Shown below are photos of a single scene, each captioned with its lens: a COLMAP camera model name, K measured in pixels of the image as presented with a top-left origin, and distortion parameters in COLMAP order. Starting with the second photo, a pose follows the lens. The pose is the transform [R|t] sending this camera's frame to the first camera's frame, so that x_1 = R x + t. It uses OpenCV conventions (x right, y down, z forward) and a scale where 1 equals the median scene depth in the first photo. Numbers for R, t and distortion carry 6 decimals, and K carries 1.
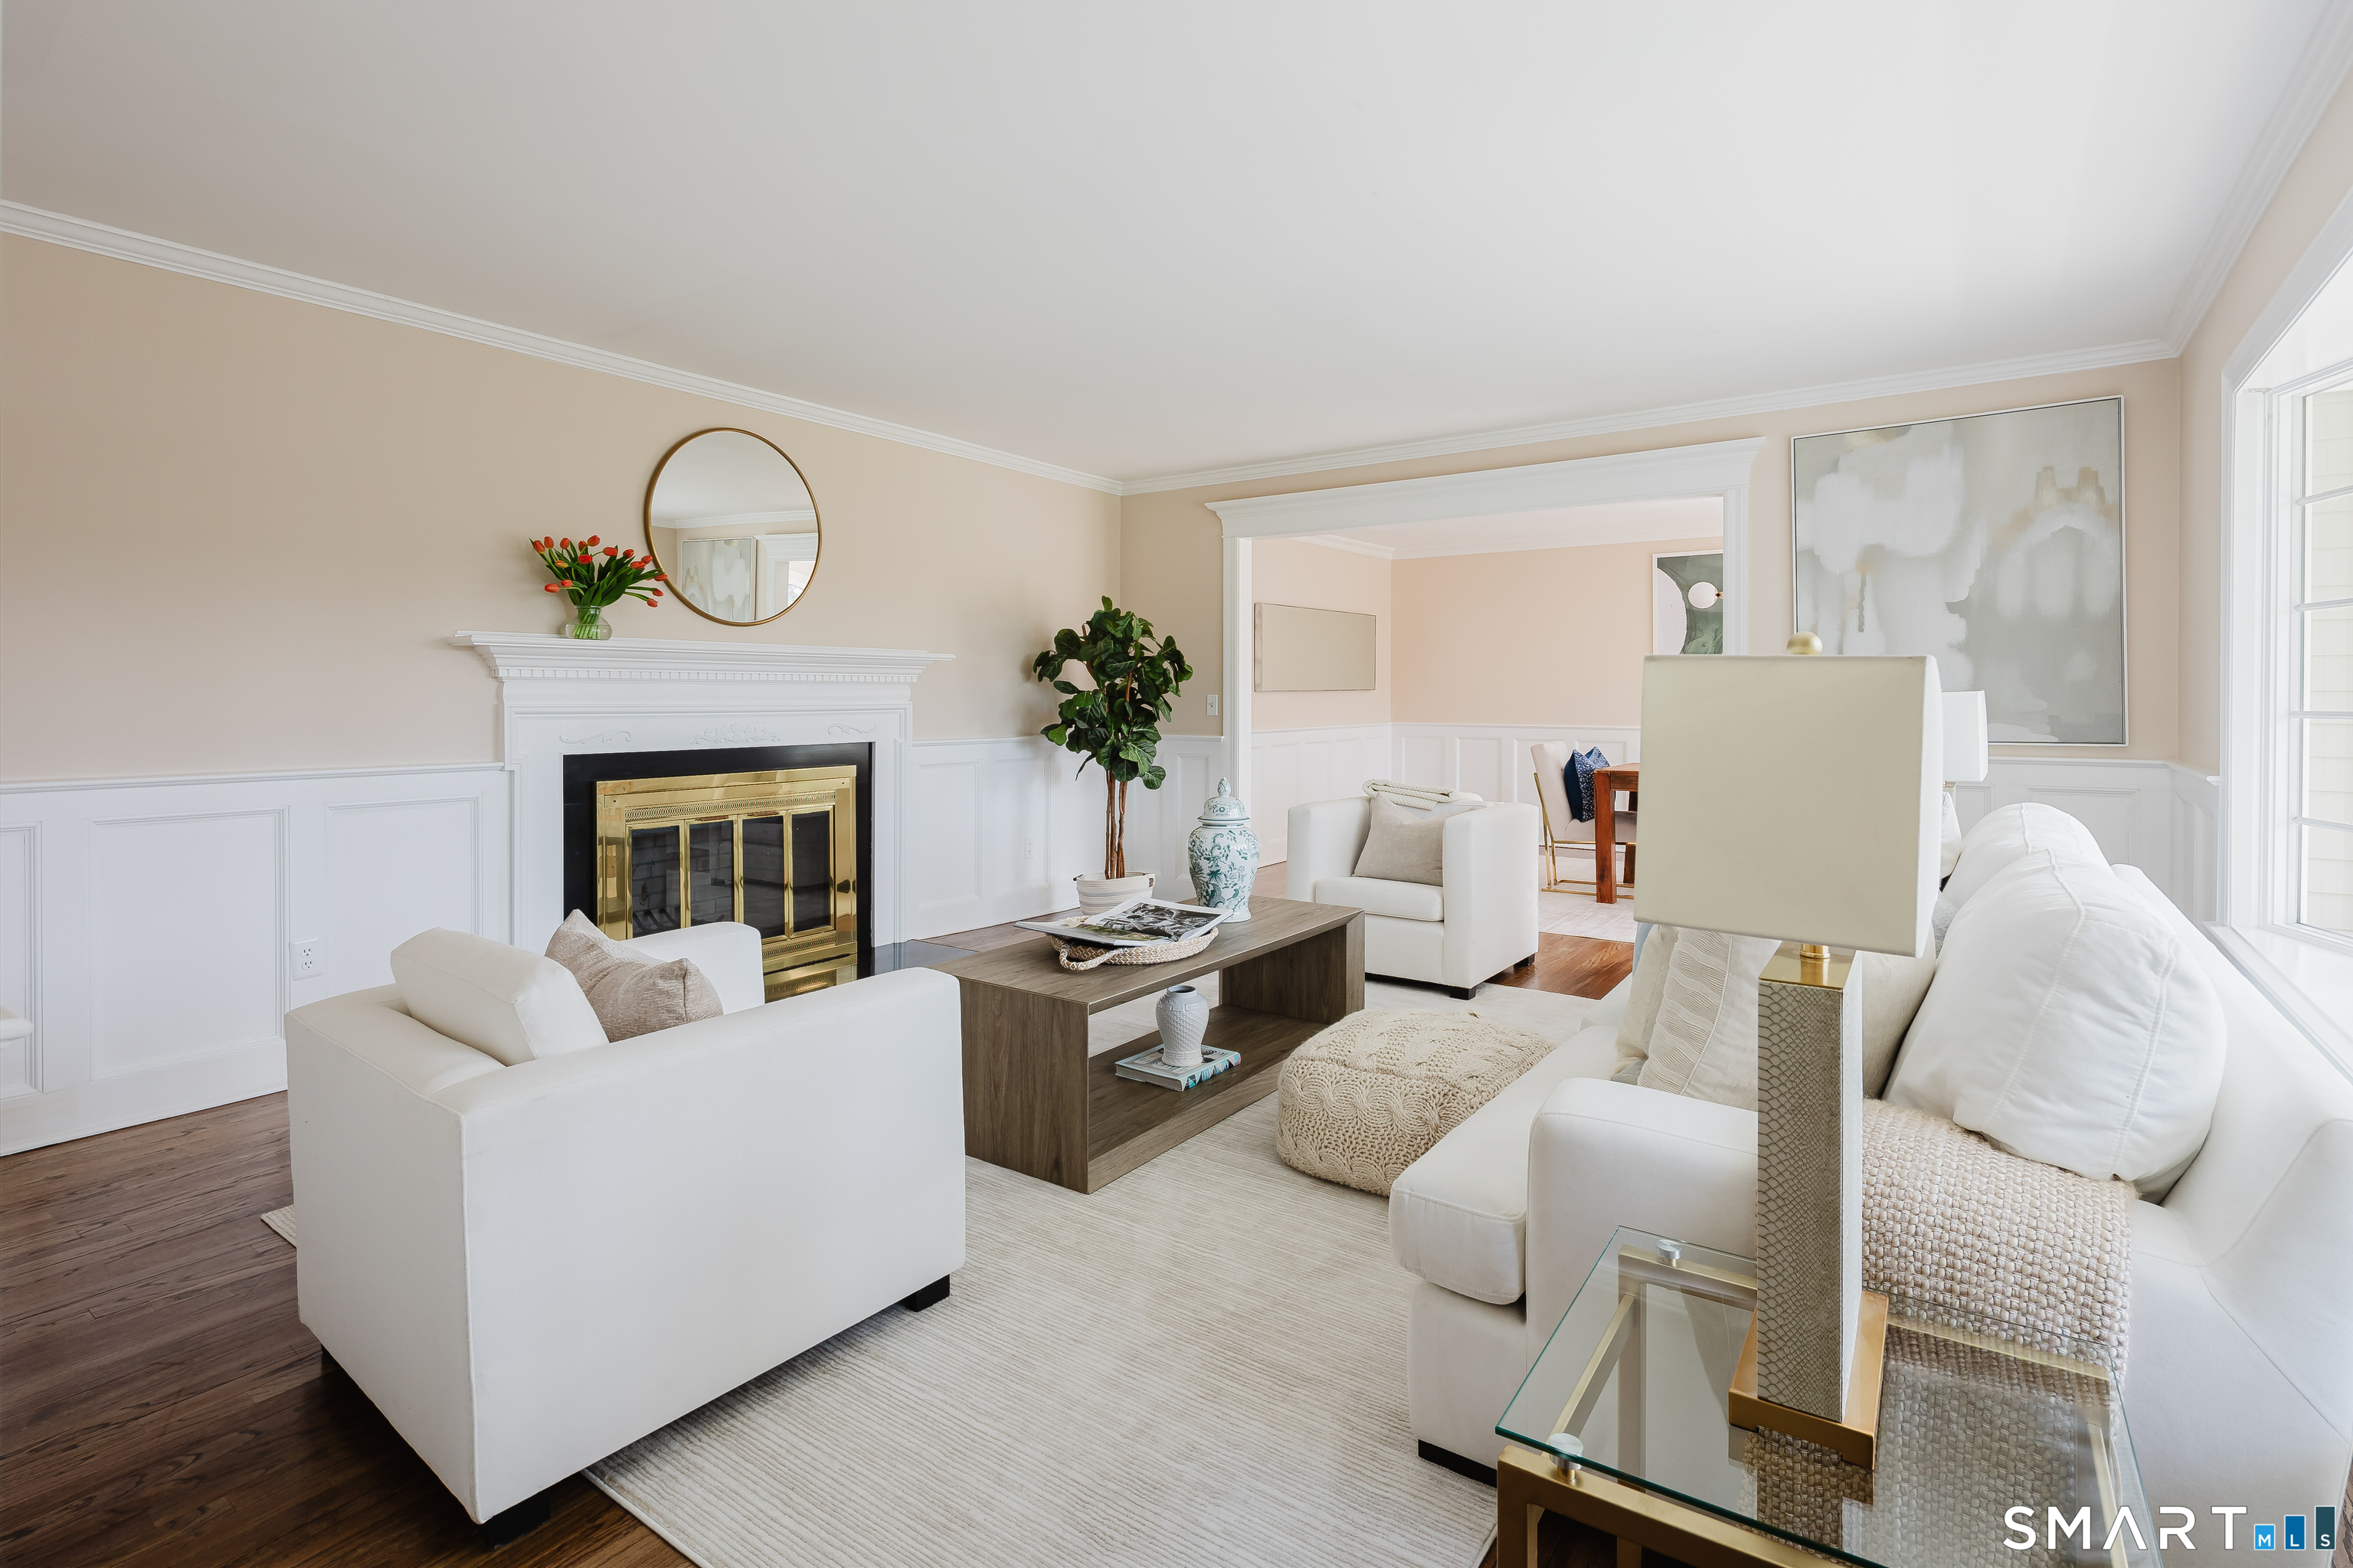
lens RADIAL K [[1144.8, 0, 1171.1], [0, 1144.8, 701.5], [0, 0, 1]] dist [0.002734, 0.000215]
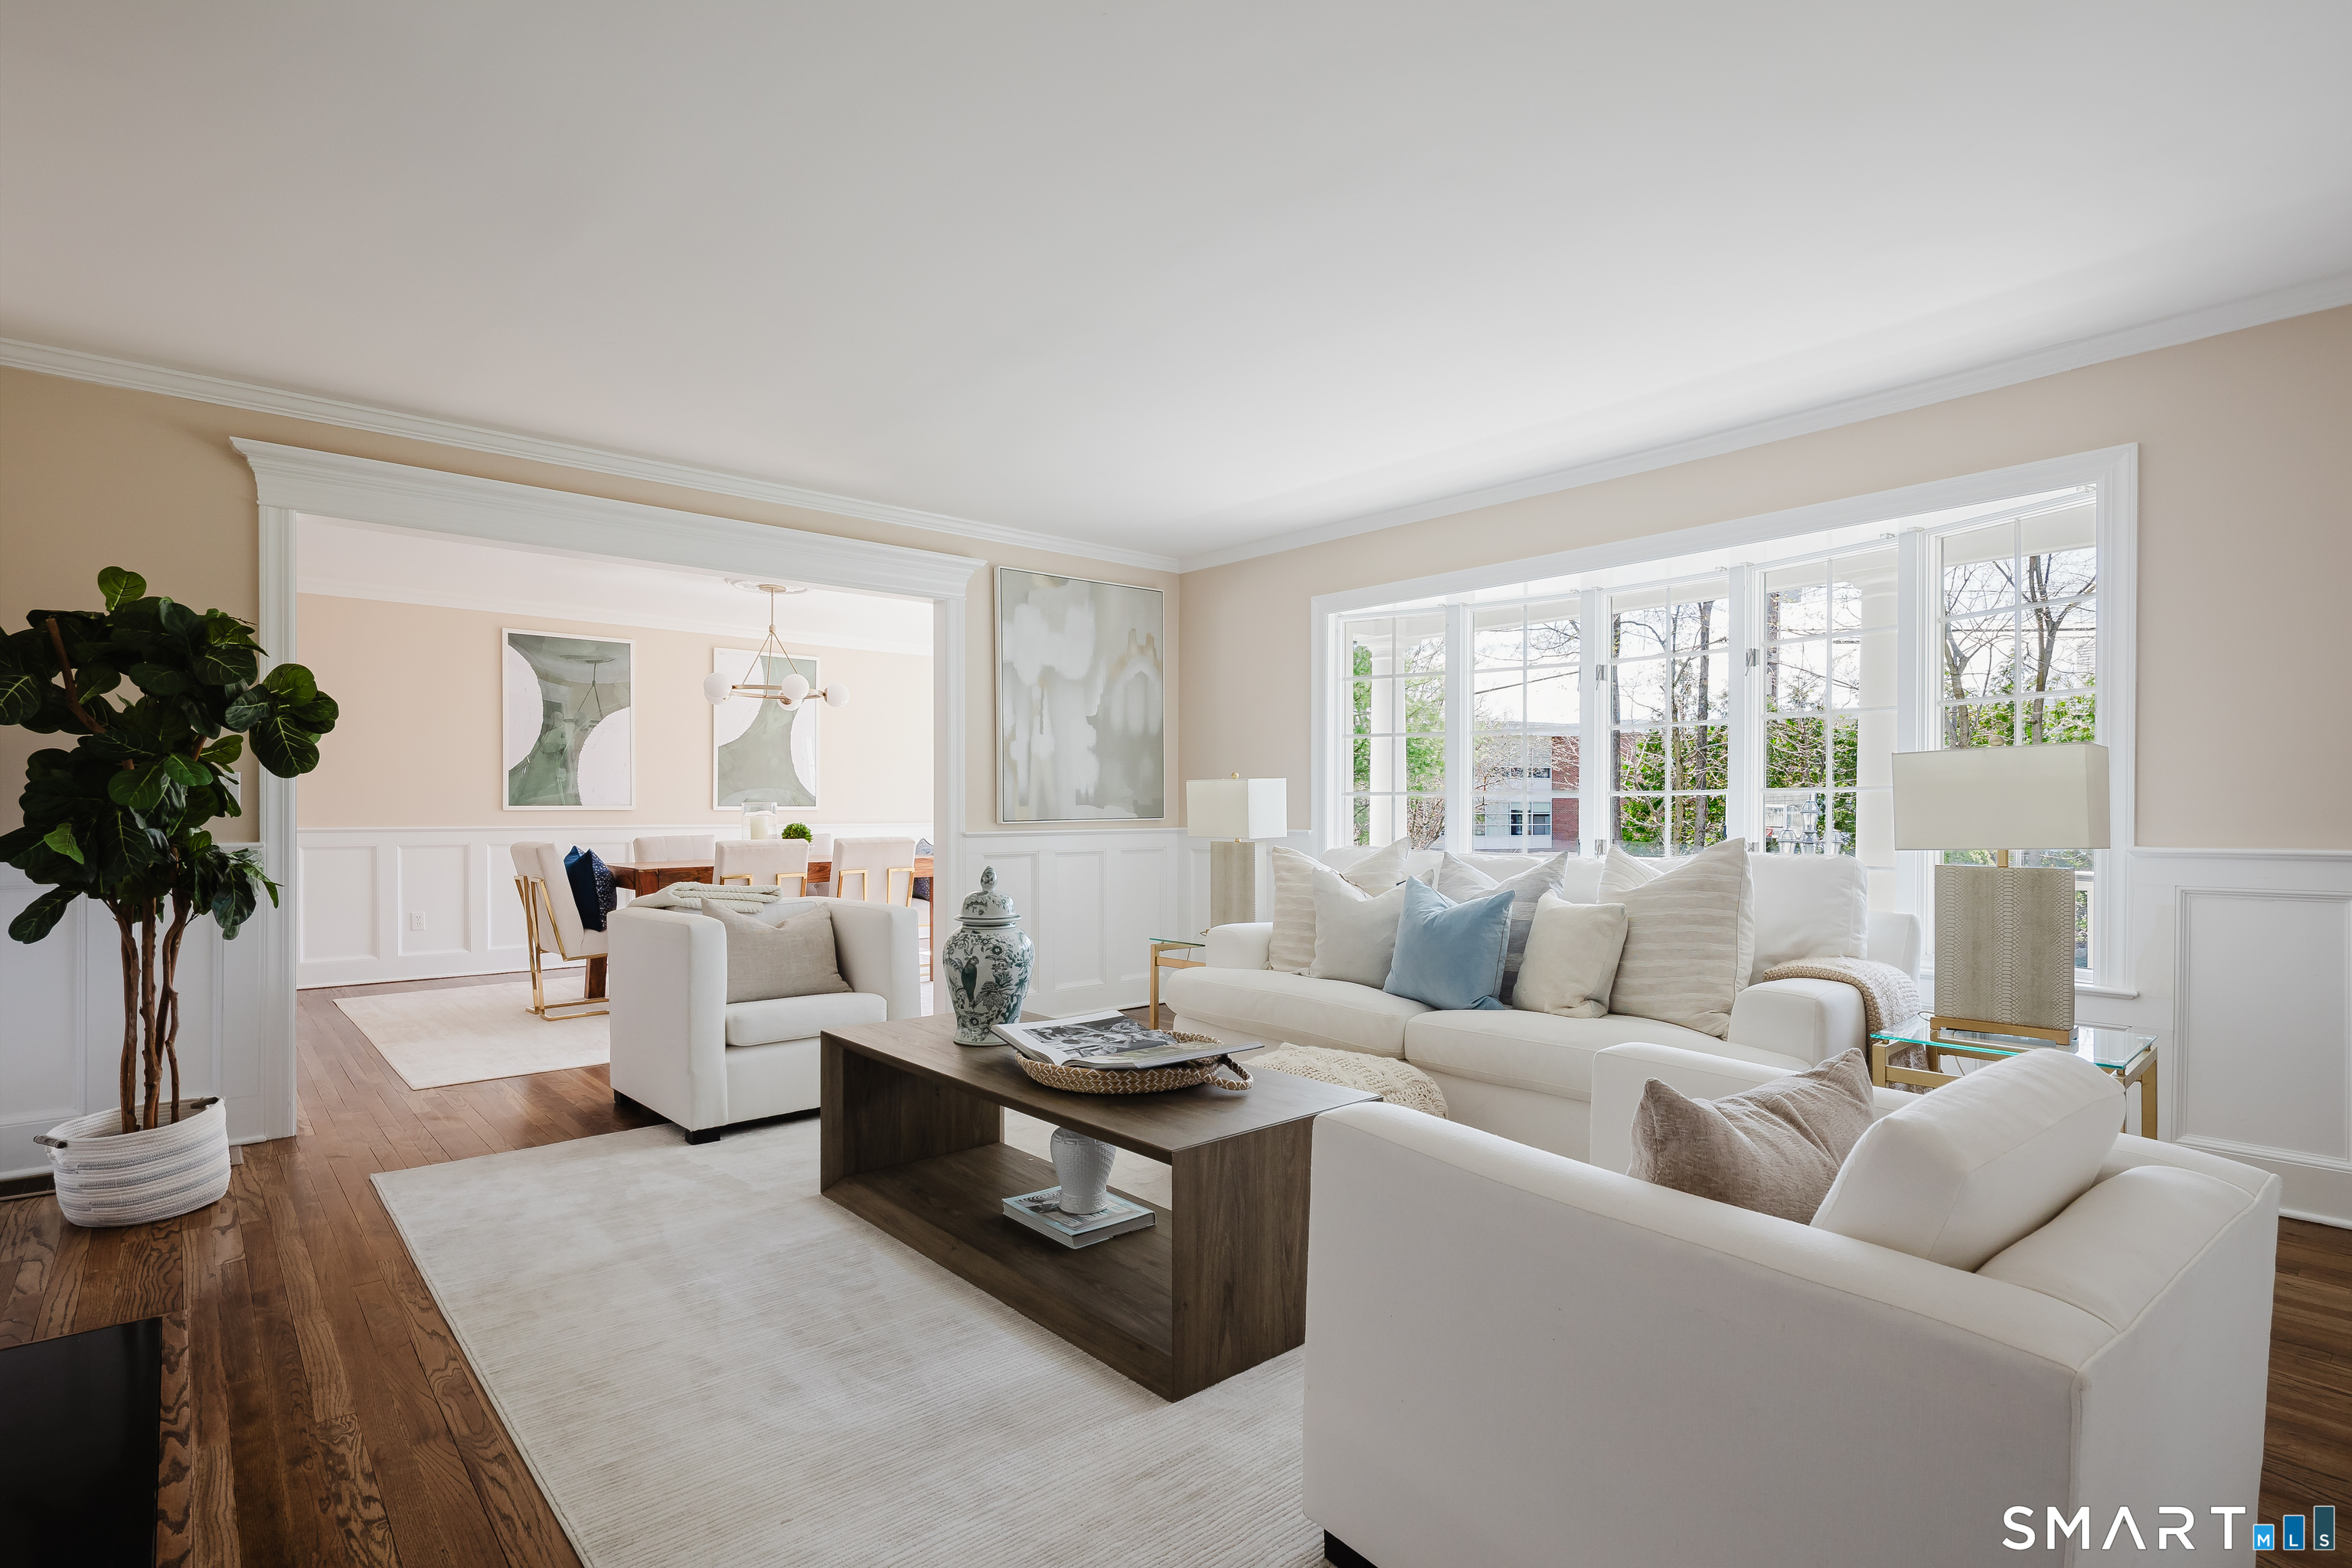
lens RADIAL K [[1144.3, 0, 1182.8], [0, 1144.3, 804.6], [0, 0, 1]] dist [0.002734, 0.000215]
pose [[0.231947, 0.002583, 0.972725, -0.427265], [0.004713, 0.999982, -0.003780, 0.016102], [-0.972717, 0.005461, 0.231931, 0.409821]]
